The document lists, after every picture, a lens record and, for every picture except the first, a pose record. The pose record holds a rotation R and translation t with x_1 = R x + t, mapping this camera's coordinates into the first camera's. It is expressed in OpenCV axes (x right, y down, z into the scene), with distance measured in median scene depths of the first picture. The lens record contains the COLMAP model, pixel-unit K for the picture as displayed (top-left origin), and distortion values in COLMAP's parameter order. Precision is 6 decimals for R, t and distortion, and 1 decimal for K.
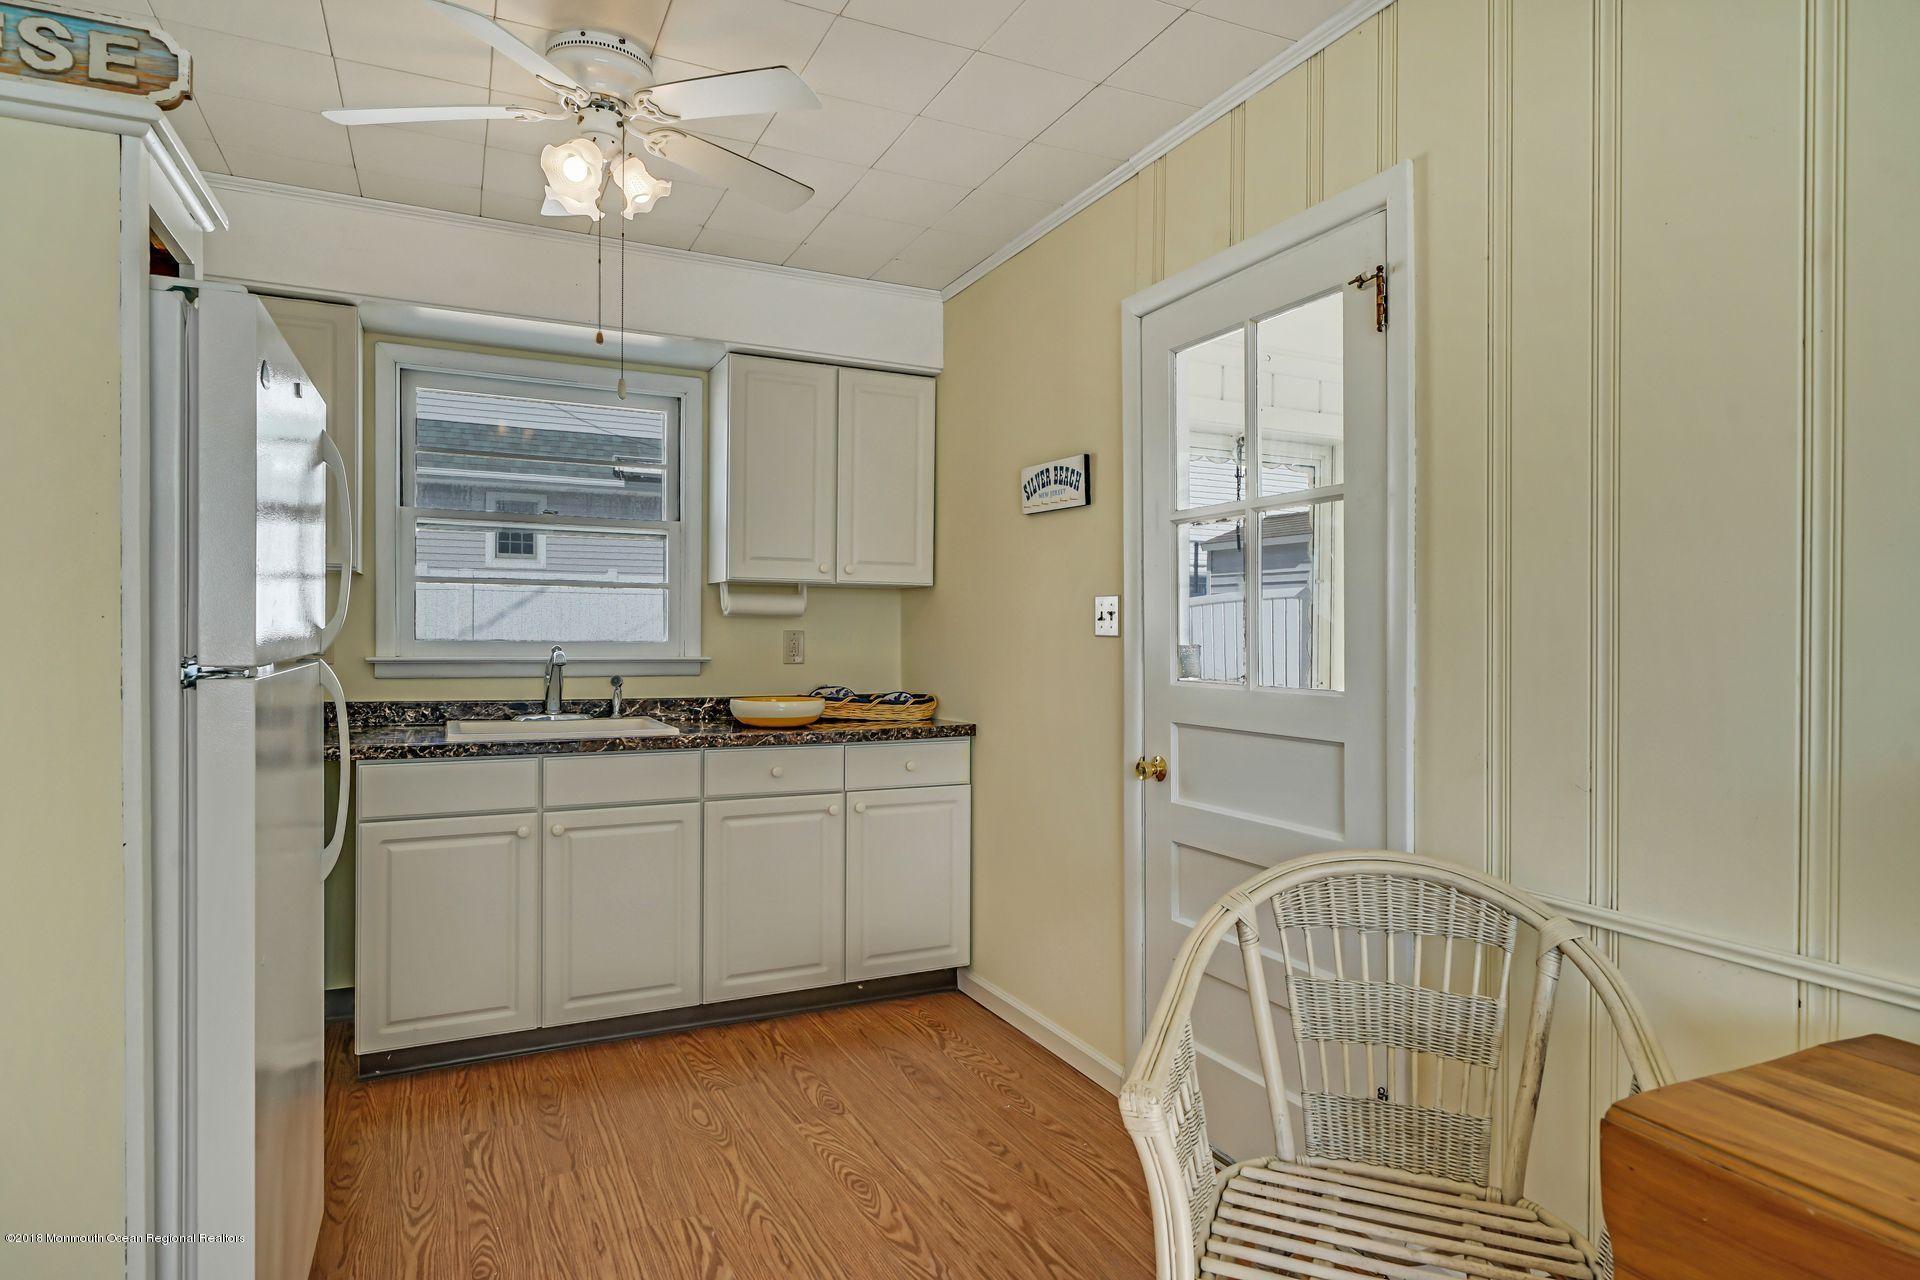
lens RADIAL K [[1027.8, 0, 899.0], [0, 1027.8, 638.5], [0, 0, 1]] dist [0.000843, 0.000139]
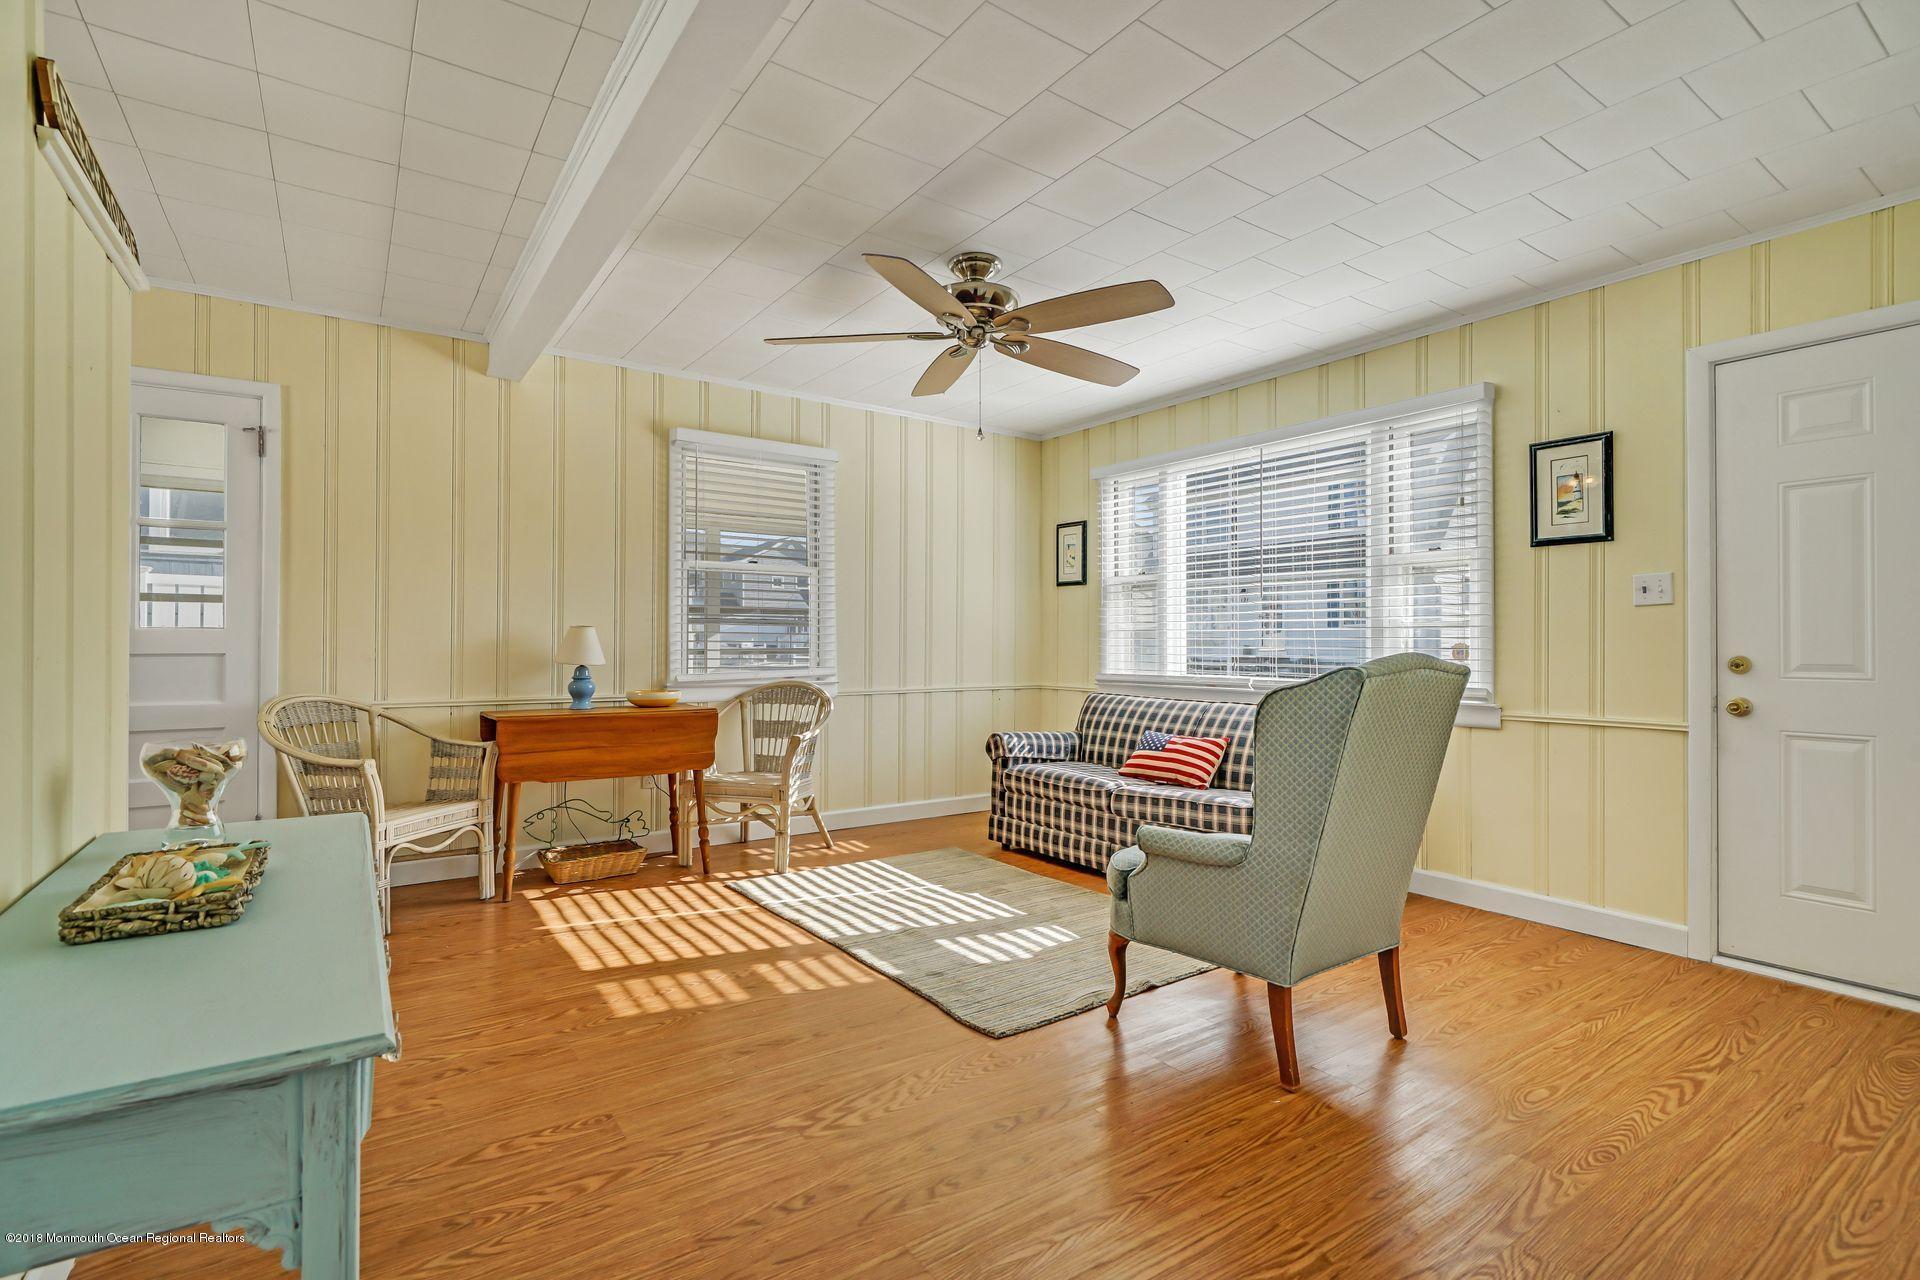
lens RADIAL K [[880.4, 0, 965.3], [0, 880.4, 639.0], [0, 0, 1]] dist [-0.000499, -0.000557]
pose [[-0.195837, 0.007953, 0.980604, -0.981004], [0.001026, 0.999968, -0.007905, 0.057274], [-0.980636, -0.000542, -0.195839, -0.039860]]
